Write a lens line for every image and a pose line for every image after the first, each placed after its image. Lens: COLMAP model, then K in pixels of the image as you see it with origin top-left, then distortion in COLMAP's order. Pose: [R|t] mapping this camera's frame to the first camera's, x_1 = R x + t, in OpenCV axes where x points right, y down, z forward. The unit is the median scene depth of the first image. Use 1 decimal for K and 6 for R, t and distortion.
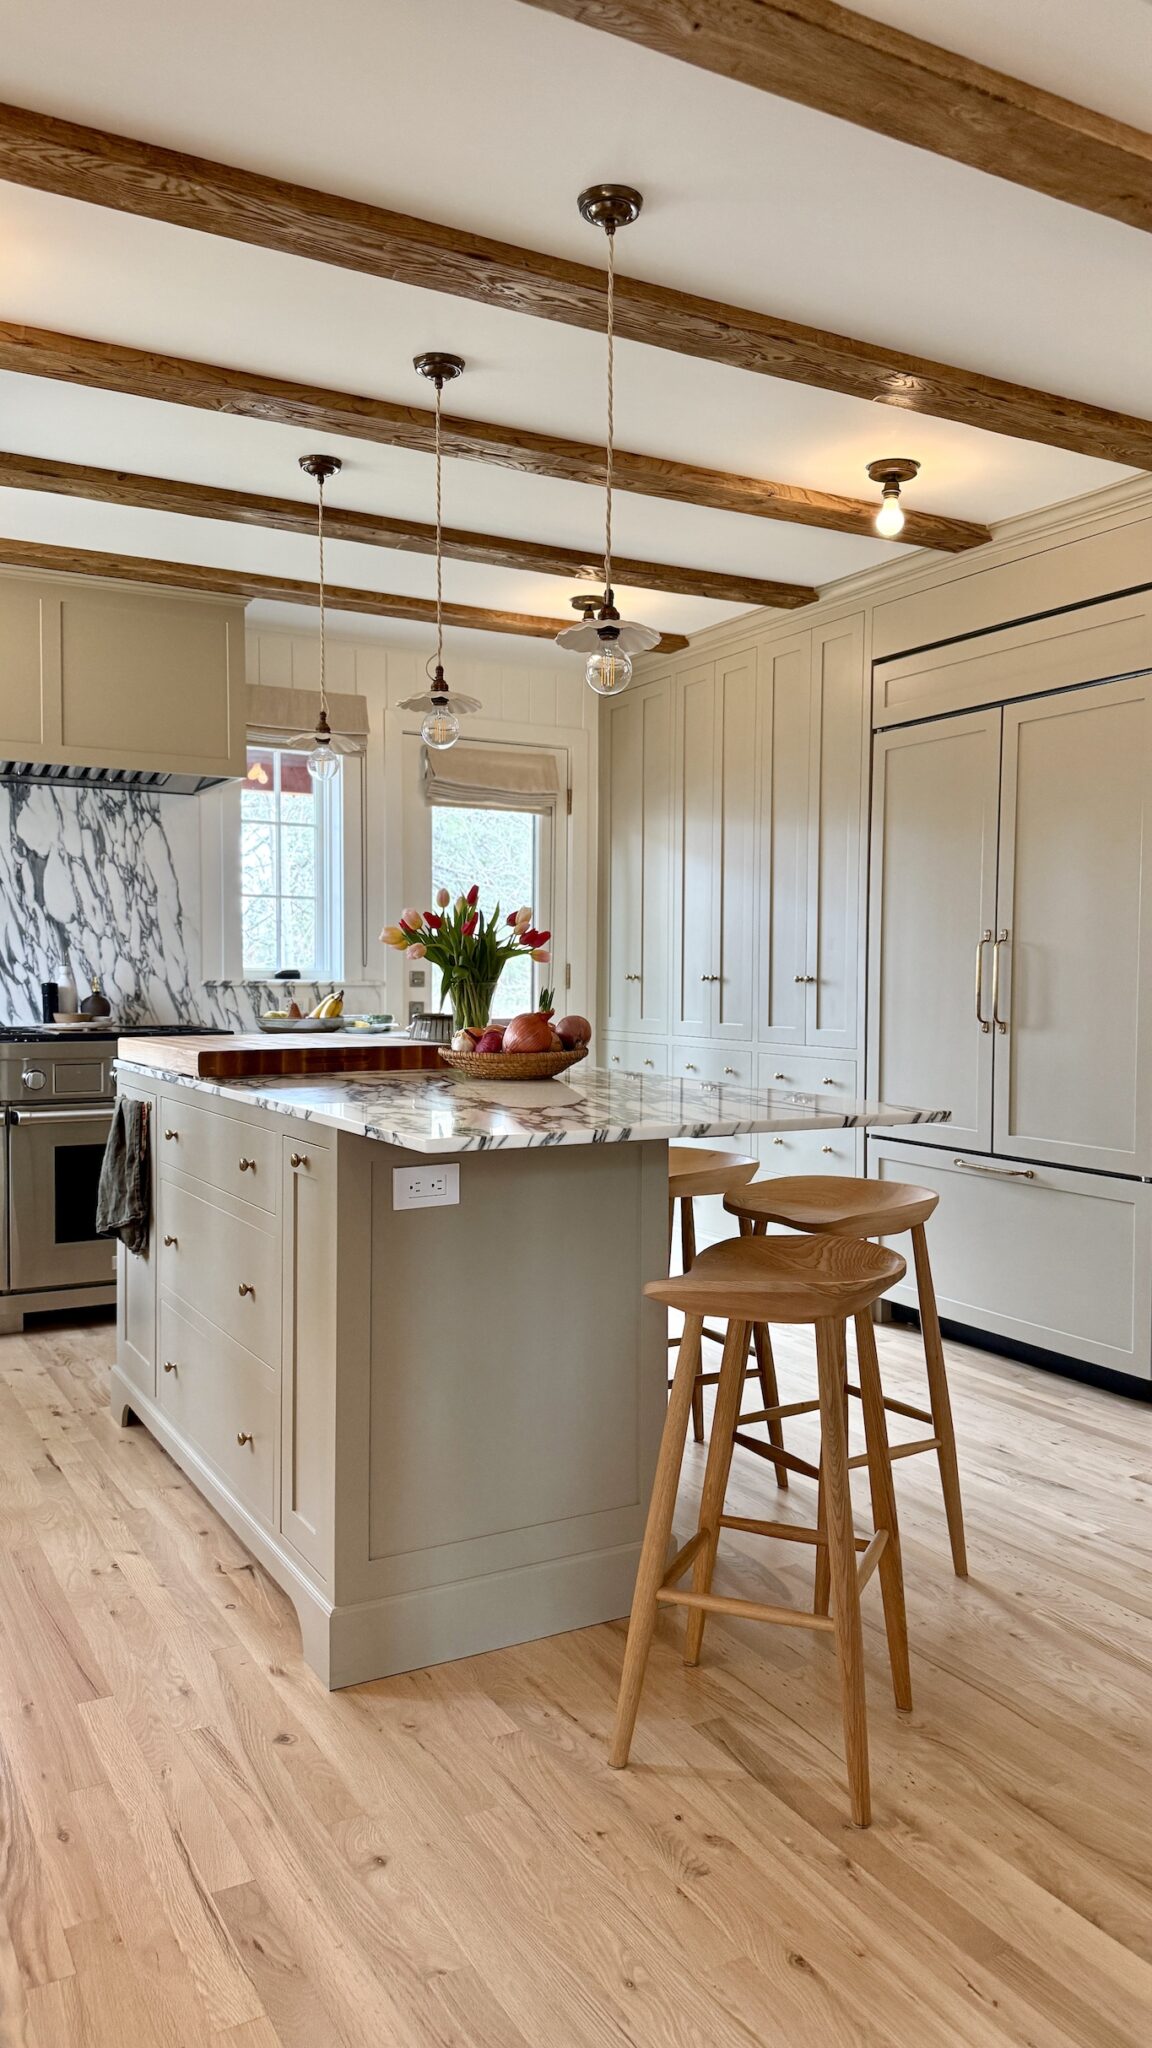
lens RADIAL K [[1440.1, 0, 591.5], [0, 1440.1, 1012.2], [0, 0, 1]] dist [0.033999, -0.037235]
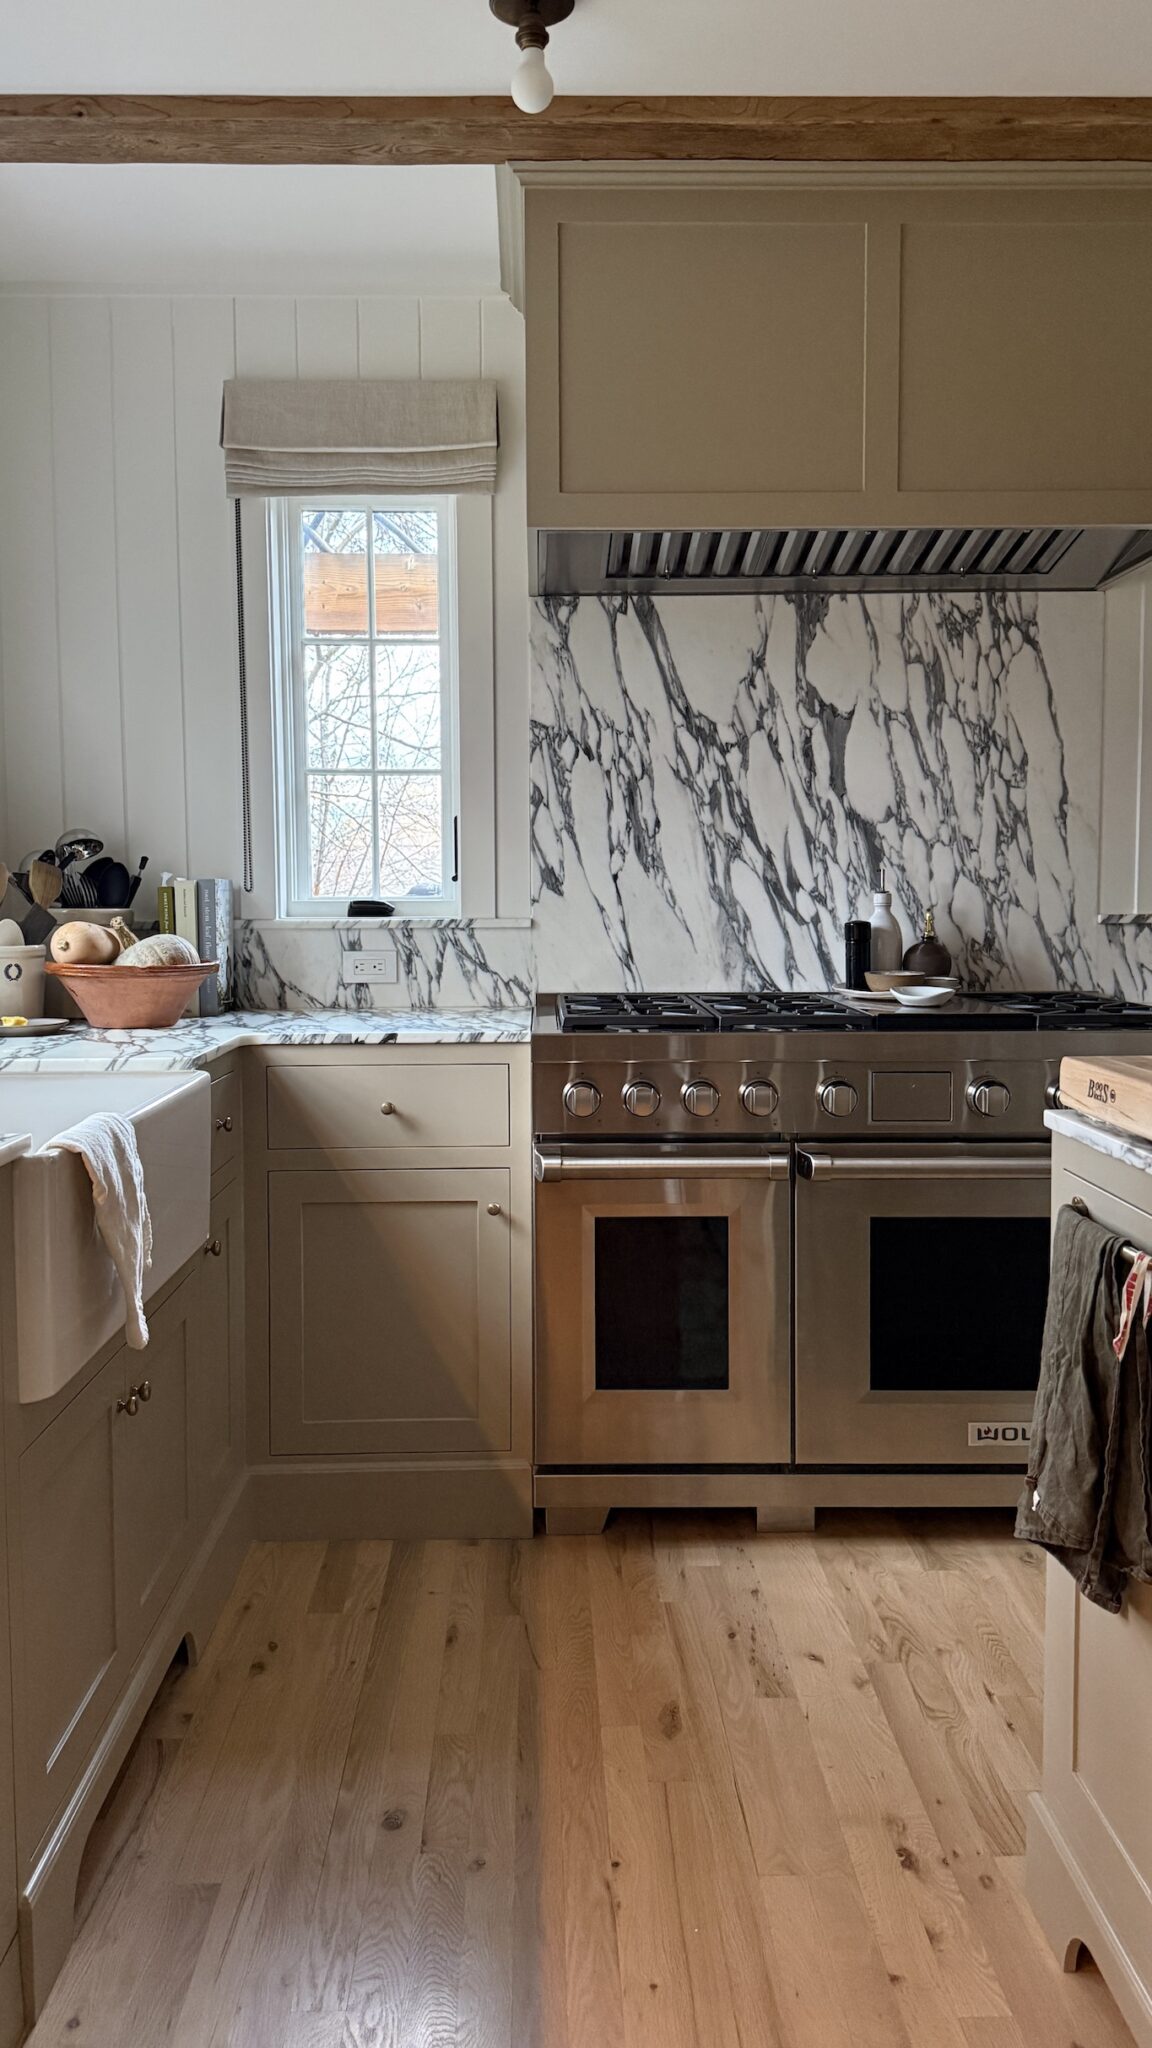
lens RADIAL K [[1578.1, 0, 522.7], [0, 1578.1, 1083.8], [0, 0, 1]] dist [0.081335, -0.009669]
pose [[0.863004, 0.046121, -0.503087, -0.149655], [-0.003801, 0.996389, 0.084826, -0.007852], [0.505183, -0.071293, 0.860063, 0.337259]]
